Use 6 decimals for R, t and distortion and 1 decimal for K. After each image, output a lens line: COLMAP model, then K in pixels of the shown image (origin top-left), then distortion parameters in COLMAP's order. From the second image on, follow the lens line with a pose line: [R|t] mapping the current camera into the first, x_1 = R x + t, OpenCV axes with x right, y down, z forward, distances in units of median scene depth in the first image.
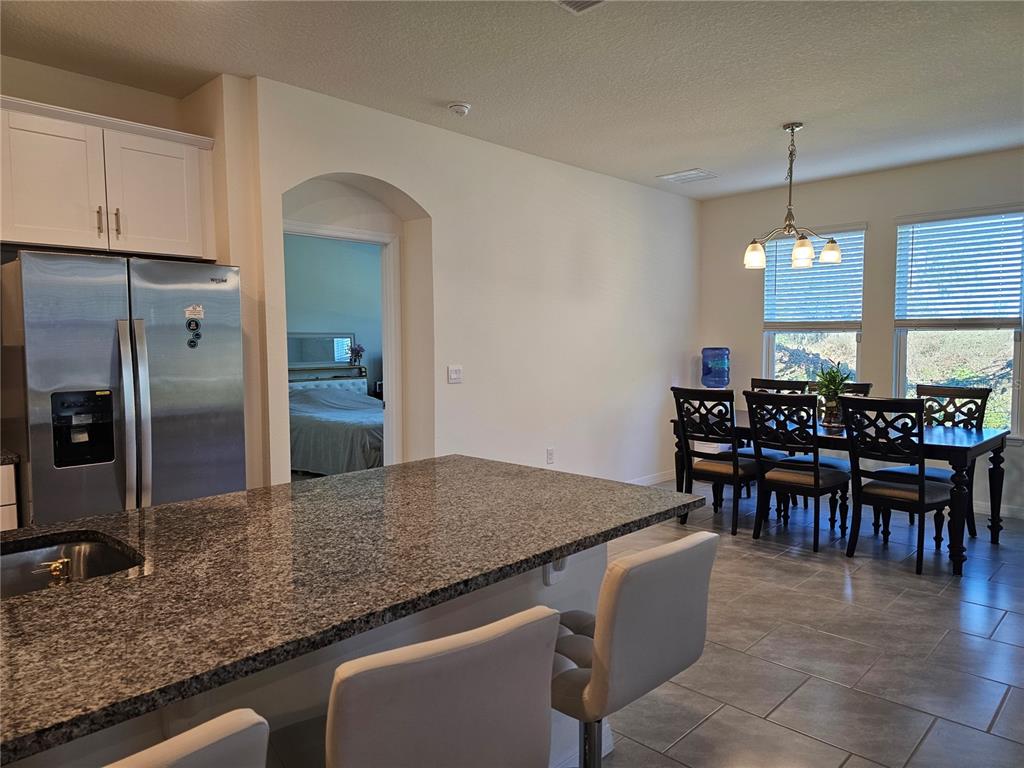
lens RADIAL K [[680.4, 0, 515.7], [0, 680.4, 381.9], [0, 0, 1]] dist [0.058412, -0.059631]
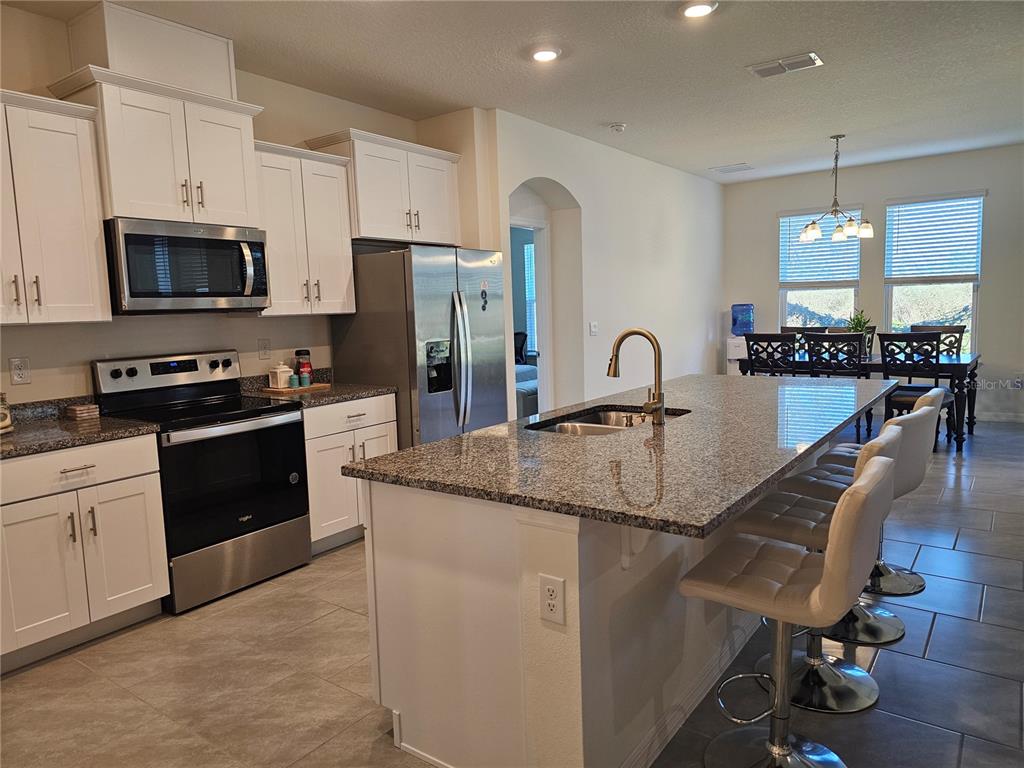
lens RADIAL K [[685.9, 0, 512.0], [0, 685.9, 384.0], [0, 0, 1]] dist [0.066172, -0.065657]
pose [[0.990475, -0.043033, 0.130798, -0.445516], [0.036480, 0.997976, 0.052094, 0.021997], [-0.132775, -0.046826, 0.990039, -0.306360]]
